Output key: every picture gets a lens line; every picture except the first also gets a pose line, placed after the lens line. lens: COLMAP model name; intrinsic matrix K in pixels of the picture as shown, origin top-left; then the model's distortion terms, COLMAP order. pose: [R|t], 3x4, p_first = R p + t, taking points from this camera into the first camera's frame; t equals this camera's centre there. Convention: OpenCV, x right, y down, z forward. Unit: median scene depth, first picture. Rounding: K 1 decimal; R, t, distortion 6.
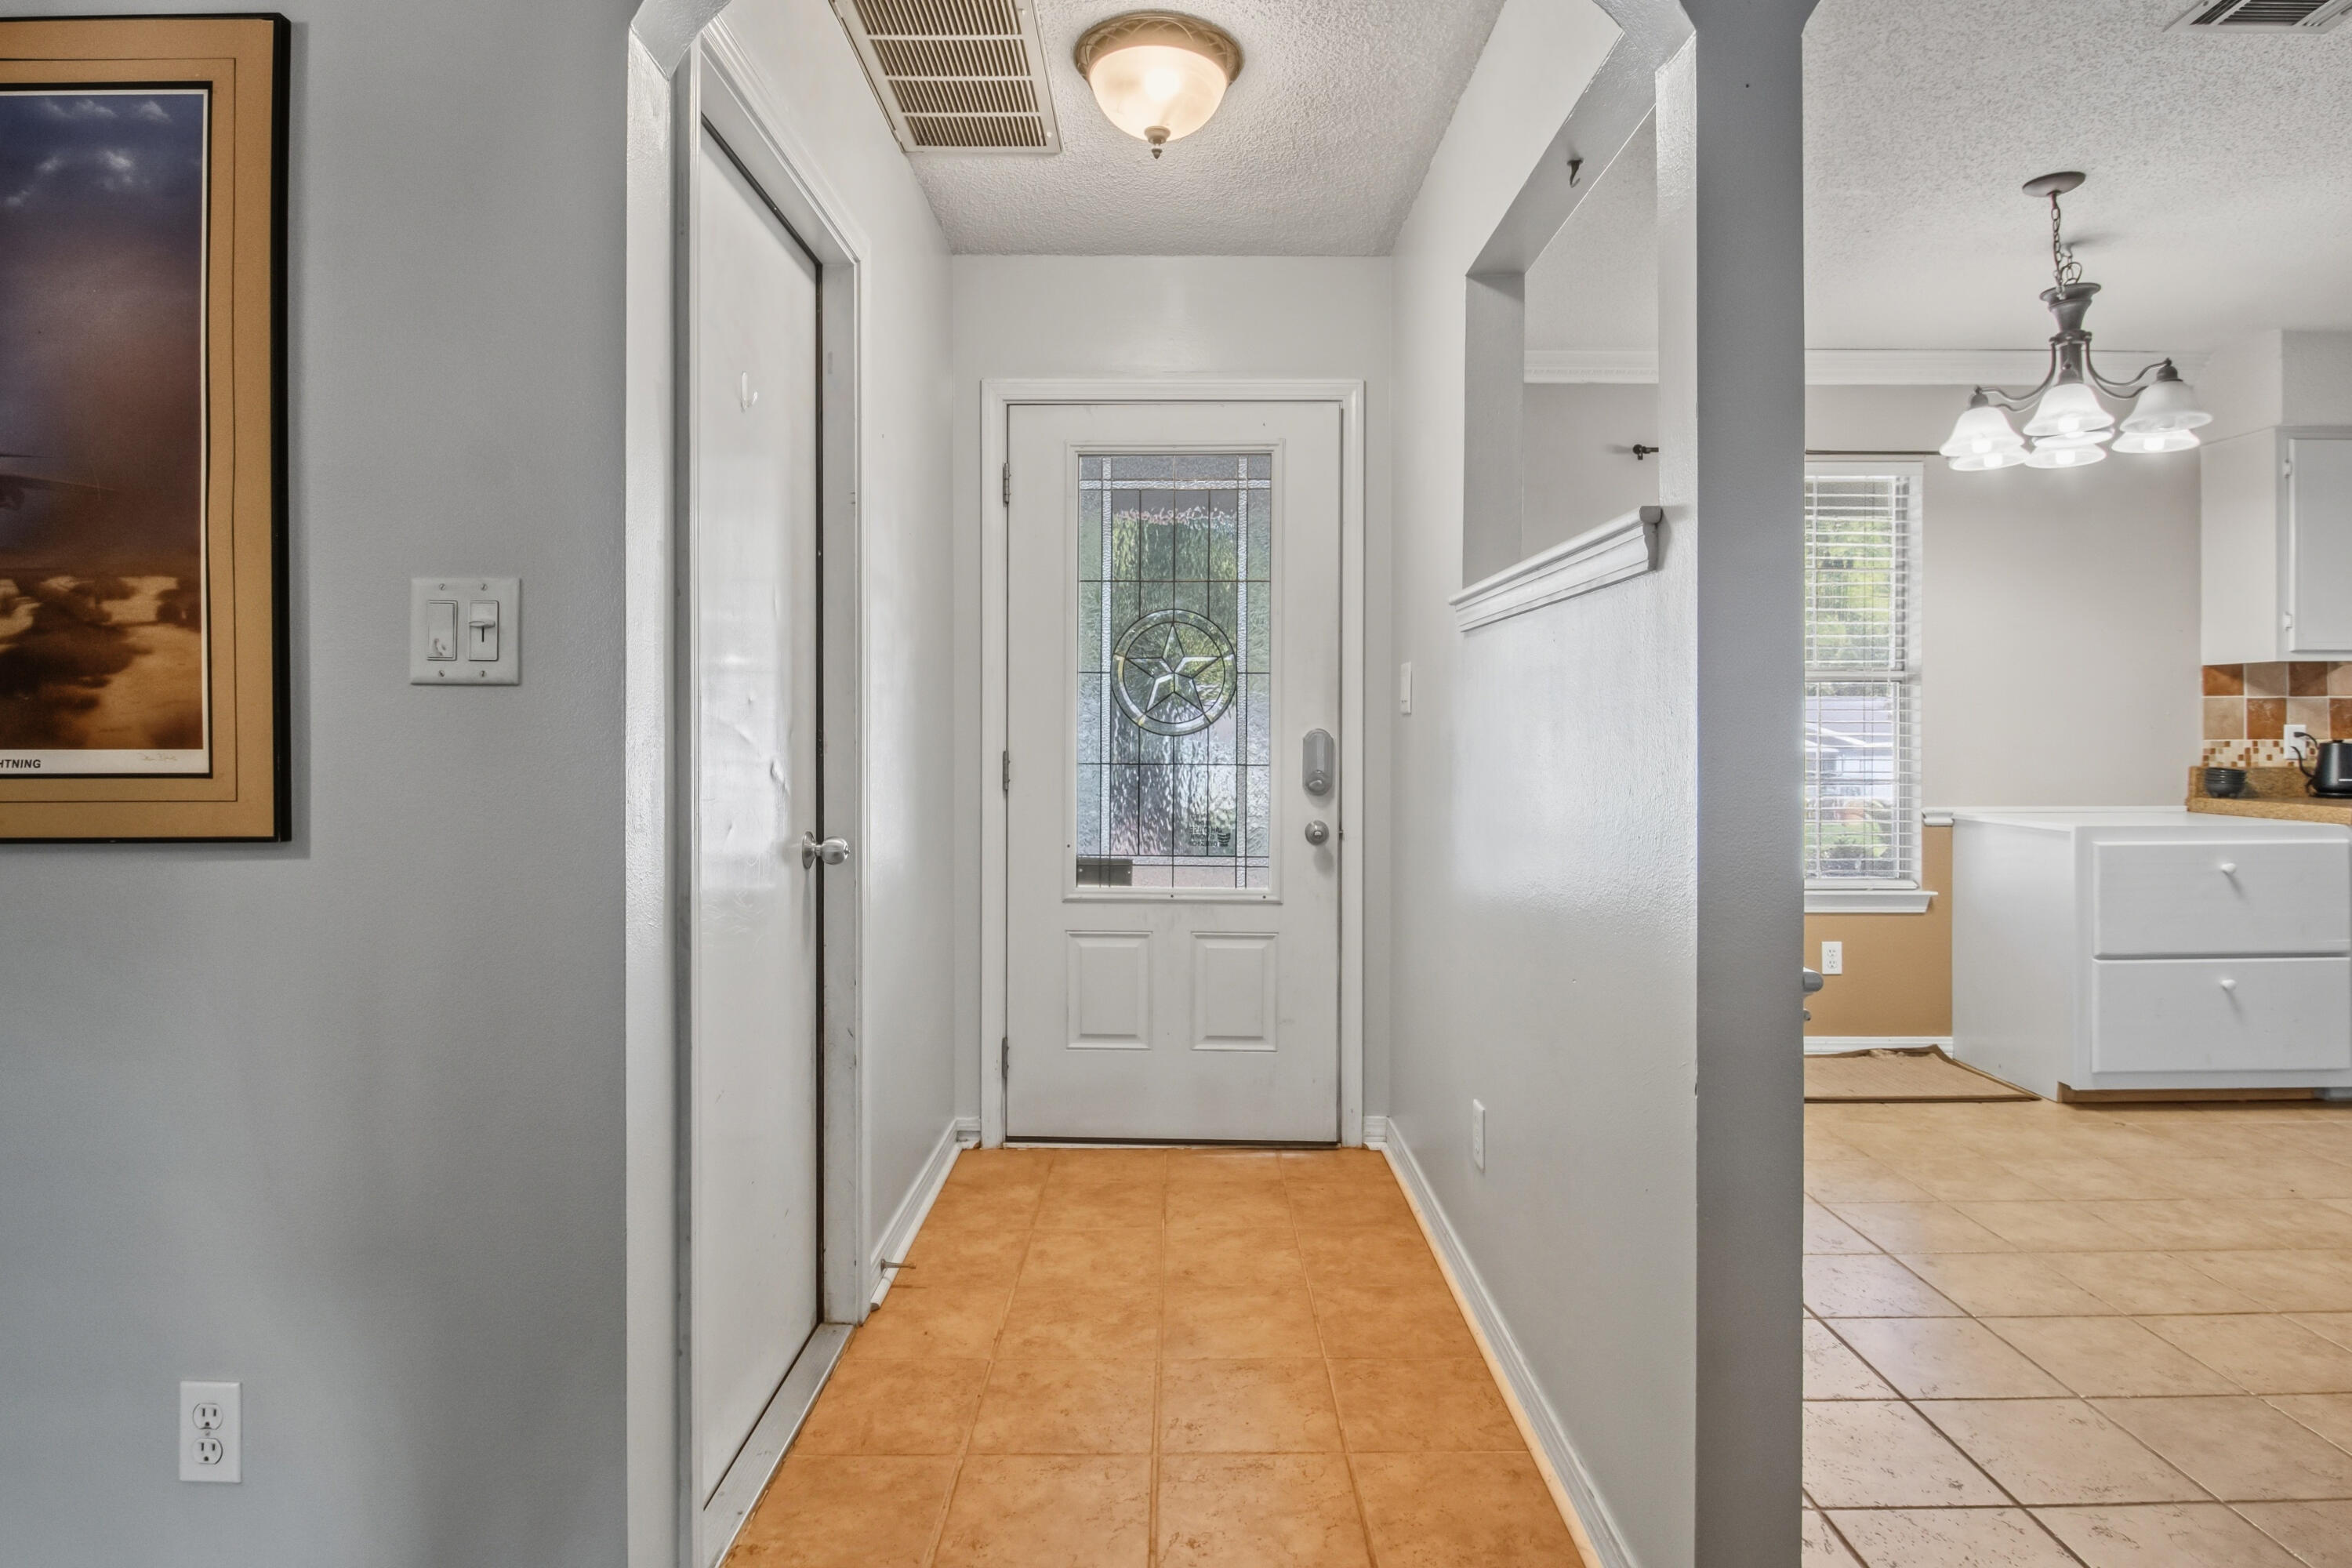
lens RADIAL K [[1284.3, 0, 1182.1], [0, 1284.3, 725.2], [0, 0, 1]] dist [0.000802, -0.009120]
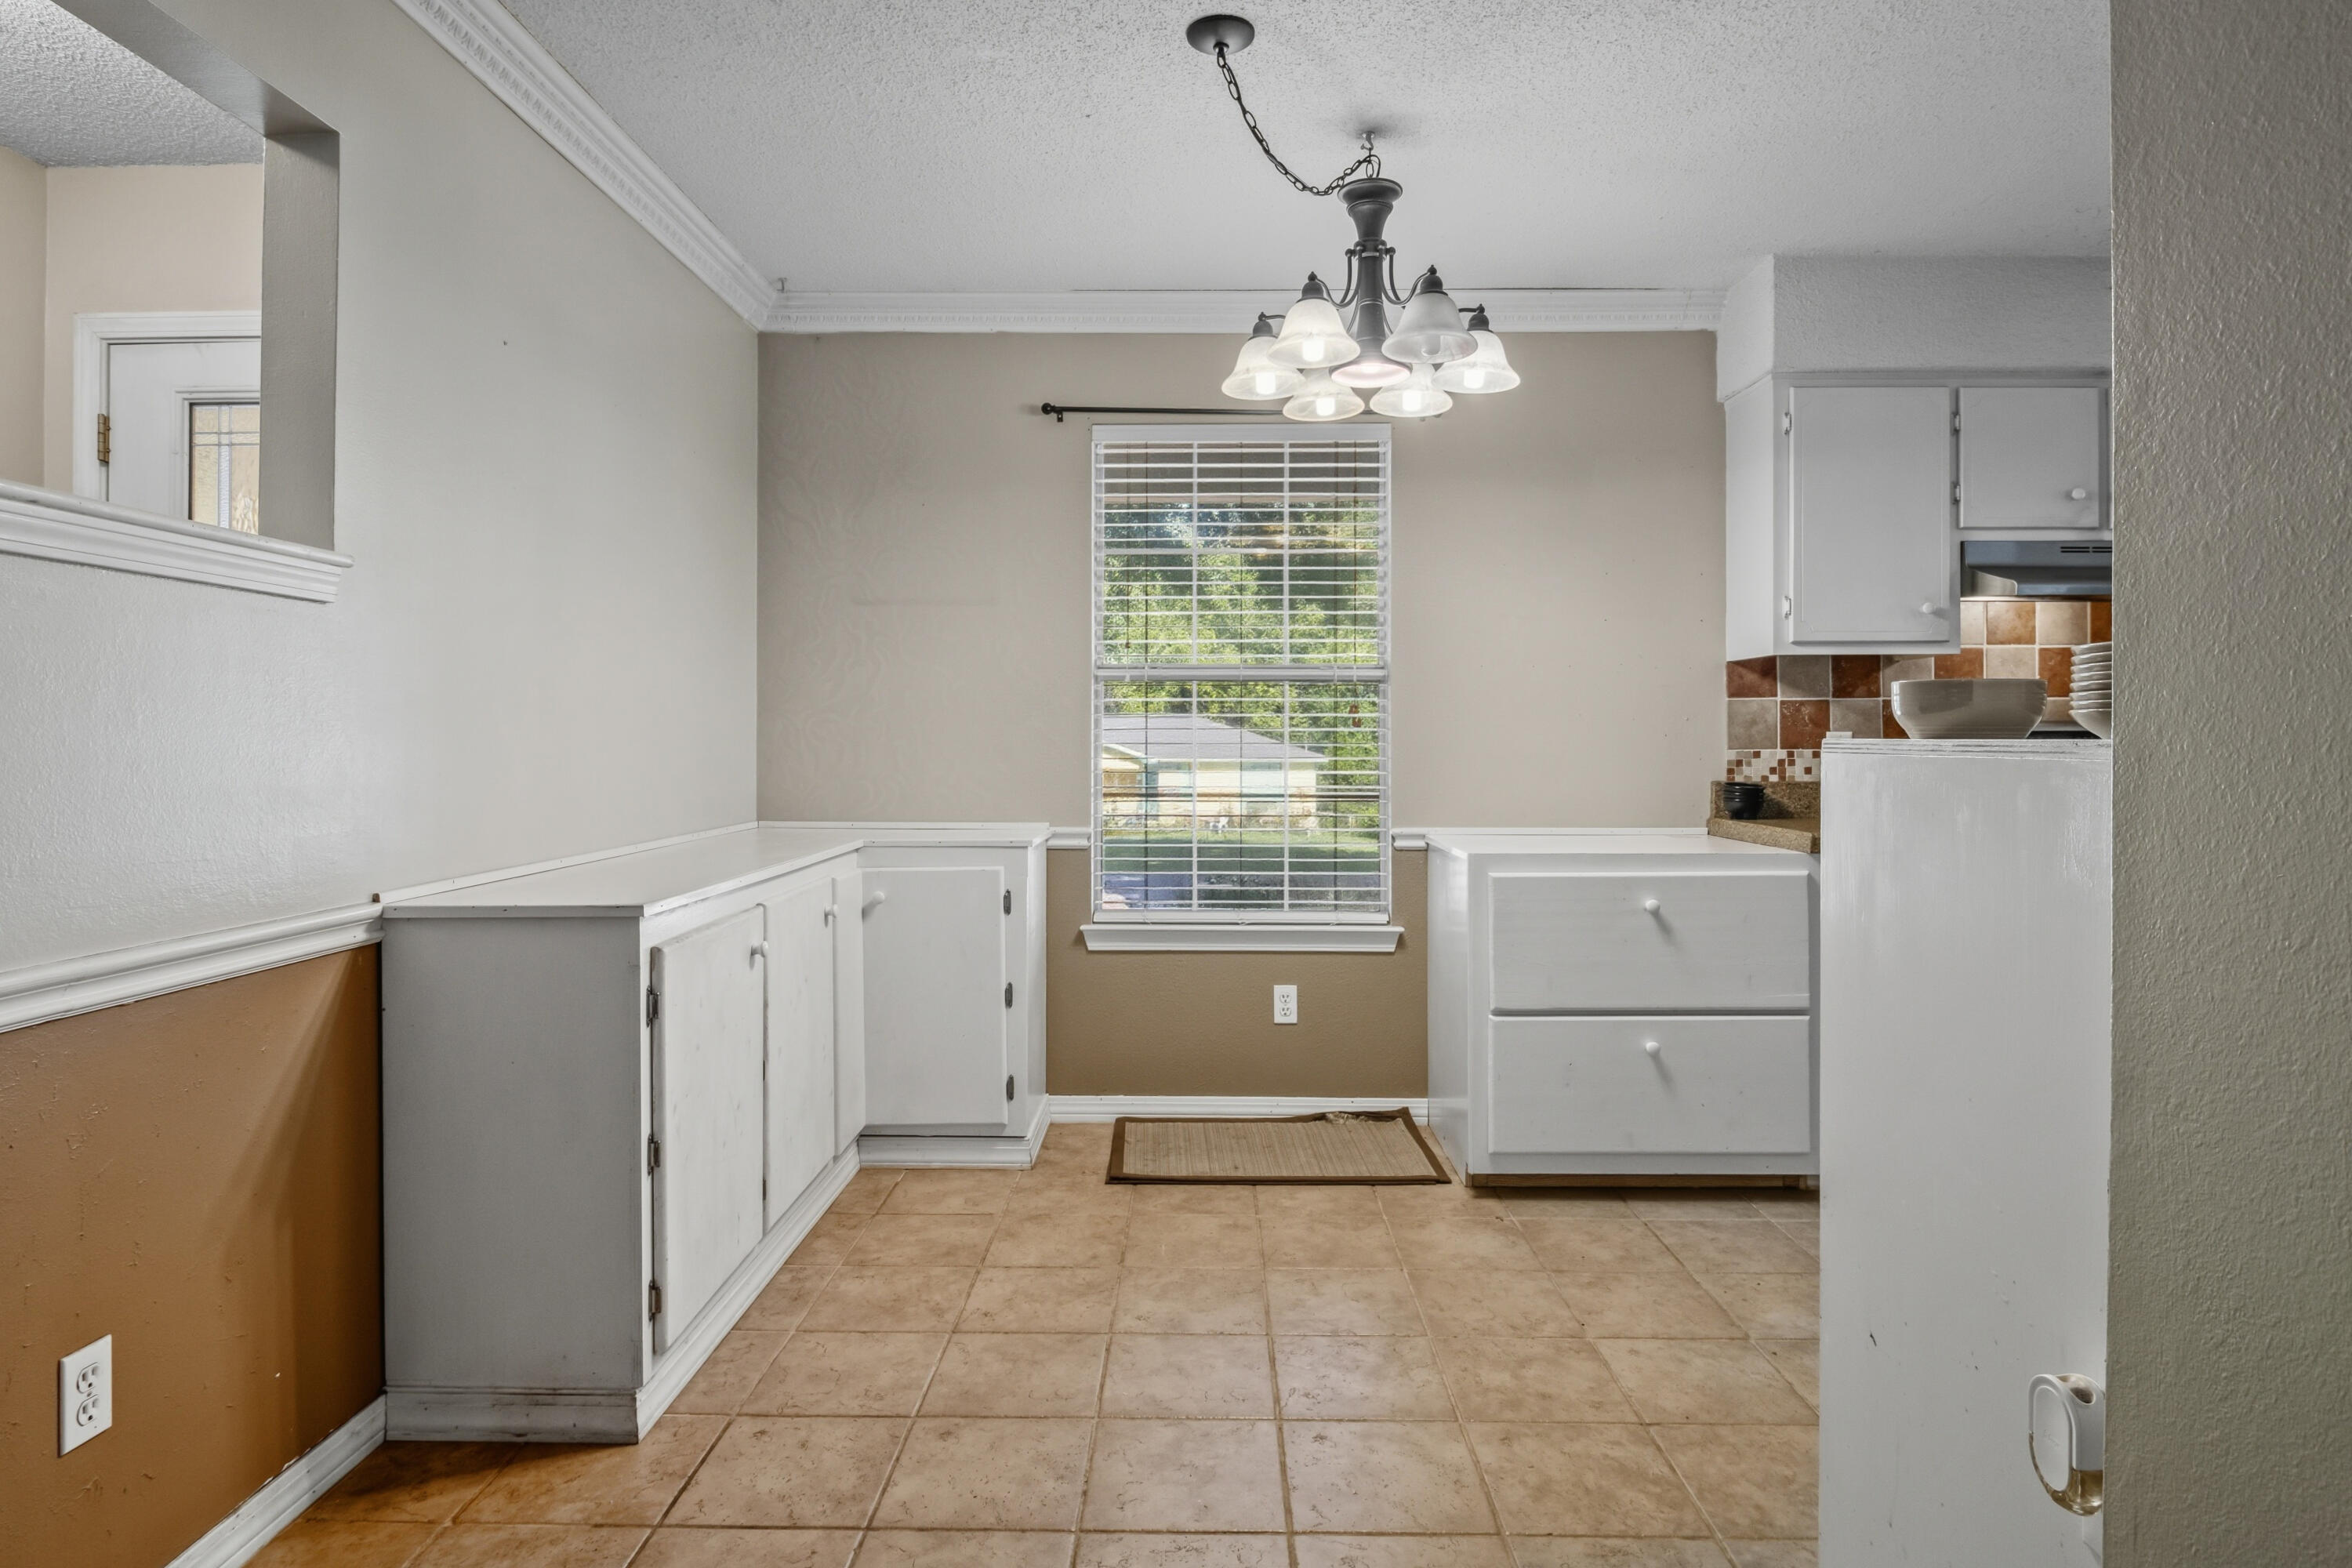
lens RADIAL K [[1279.0, 0, 1182.5], [0, 1279.0, 732.4], [0, 0, 1]] dist [0.035710, -0.043651]
pose [[0.999831, 0.000770, -0.018371, 0.456322], [-0.000847, 0.999991, -0.004174, 0.003991], [0.018368, 0.004189, 0.999823, 0.146850]]
